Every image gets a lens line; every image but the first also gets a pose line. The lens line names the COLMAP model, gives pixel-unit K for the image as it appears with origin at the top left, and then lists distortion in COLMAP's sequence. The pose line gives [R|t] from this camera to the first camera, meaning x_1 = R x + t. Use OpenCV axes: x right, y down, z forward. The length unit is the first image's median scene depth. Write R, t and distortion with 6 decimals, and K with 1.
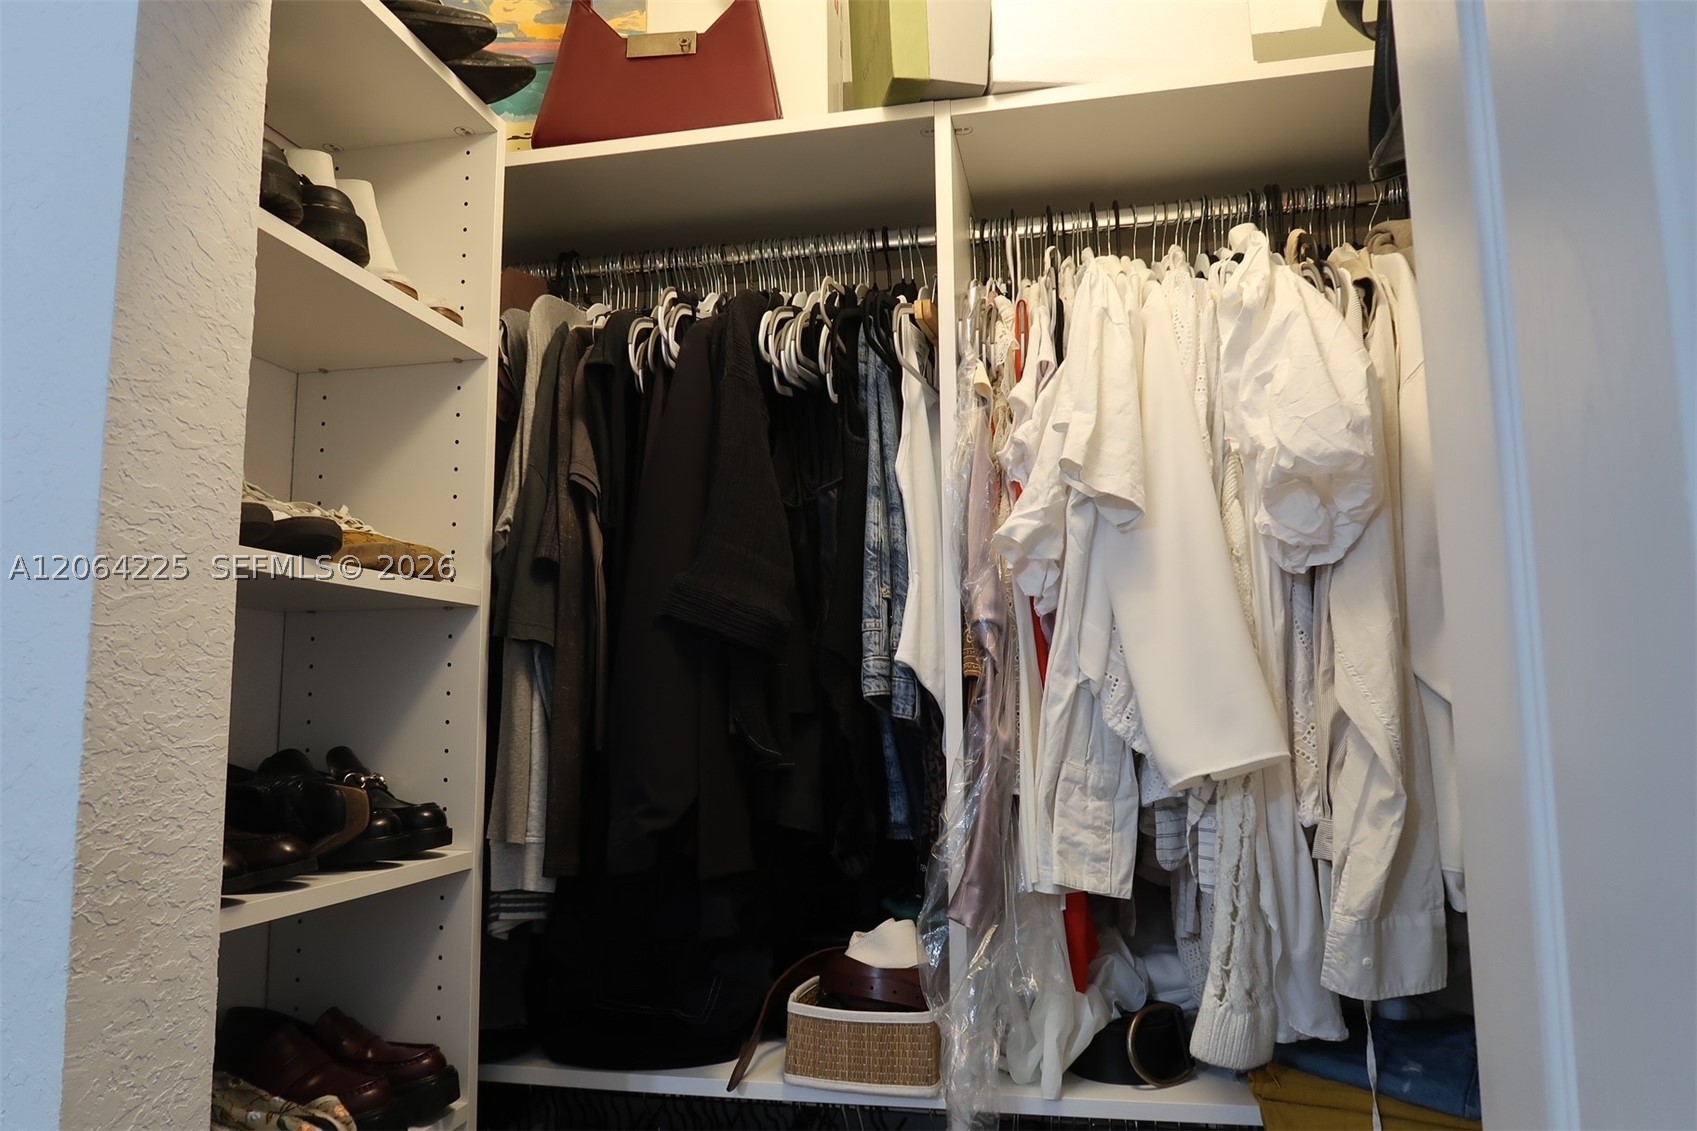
lens RADIAL K [[1166.9, 0, 848.5], [0, 1166.9, 565.5], [0, 0, 1]] dist [-0.027834, 0.002498]
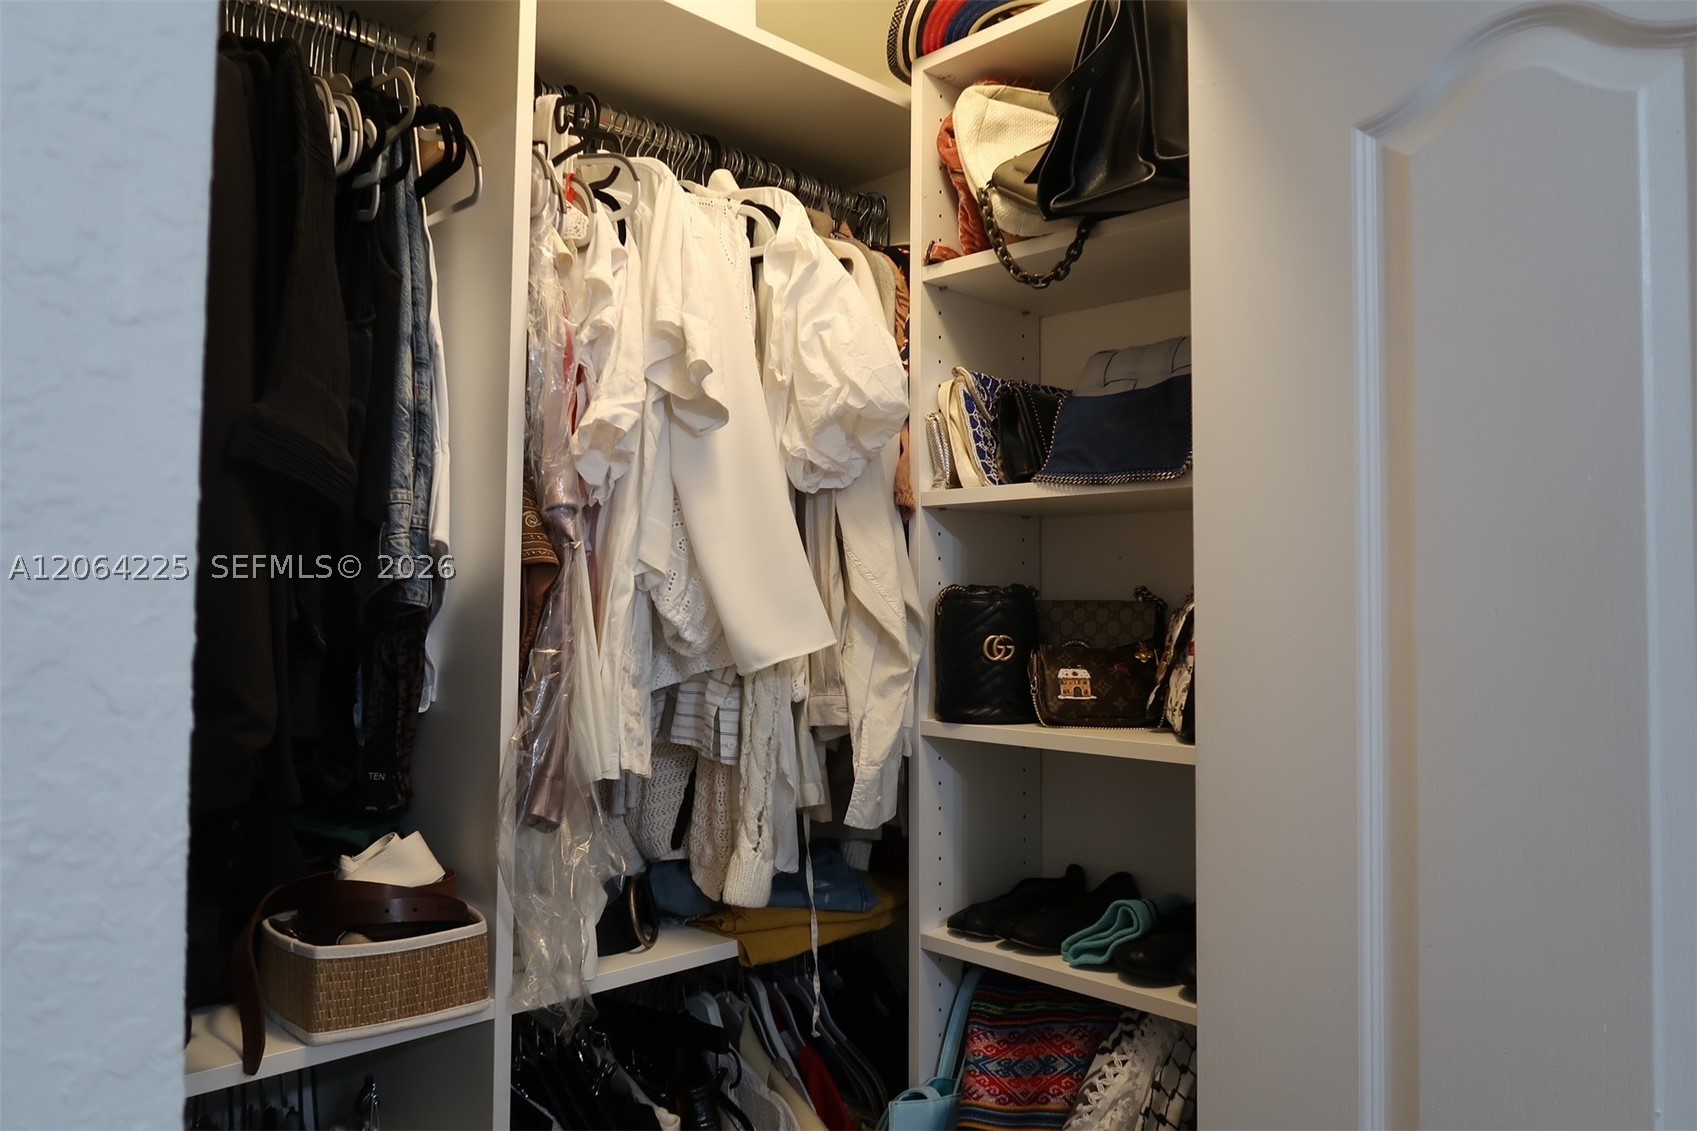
lens RADIAL K [[1166.9, 0, 848.5], [0, 1166.9, 565.5], [0, 0, 1]] dist [-0.027834, 0.002498]
pose [[0.543741, 0.050327, 0.837743, -0.564335], [-0.118156, 0.992849, 0.017045, 0.053089], [-0.830894, -0.108252, 0.545799, 0.286147]]
